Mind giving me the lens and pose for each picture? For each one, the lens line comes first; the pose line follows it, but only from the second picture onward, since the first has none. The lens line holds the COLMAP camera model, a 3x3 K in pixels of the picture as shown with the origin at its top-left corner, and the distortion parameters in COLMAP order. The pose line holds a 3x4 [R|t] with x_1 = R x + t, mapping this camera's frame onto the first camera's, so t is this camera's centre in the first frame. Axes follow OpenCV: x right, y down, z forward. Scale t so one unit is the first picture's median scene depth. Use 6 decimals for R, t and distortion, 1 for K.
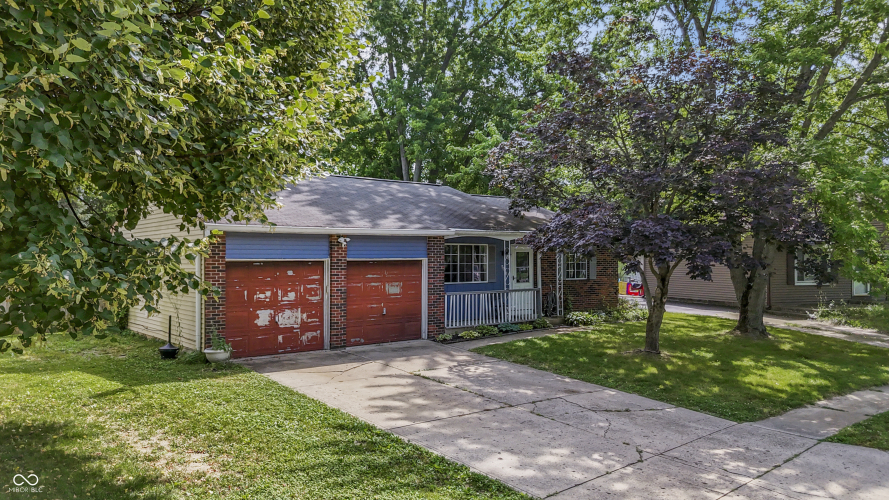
lens RADIAL K [[657.9, 0, 442.9], [0, 657.9, 251.0], [0, 0, 1]] dist [0.053920, -0.034638]
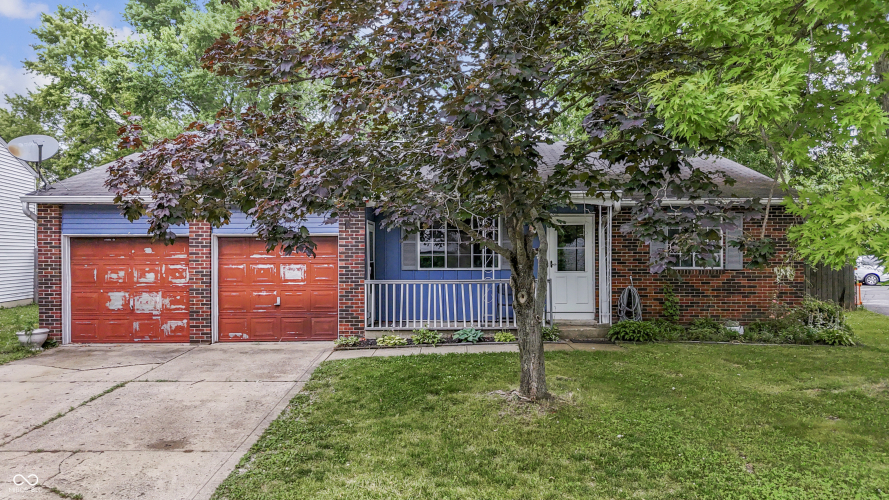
lens RADIAL K [[657.9, 0, 446.6], [0, 657.9, 254.3], [0, 0, 1]] dist [0.053920, -0.034638]
pose [[0.780385, 0.001352, -0.625298, 0.614533], [0.008081, 0.999892, 0.012248, 0.030624], [0.625247, -0.014611, 0.780290, 0.565286]]
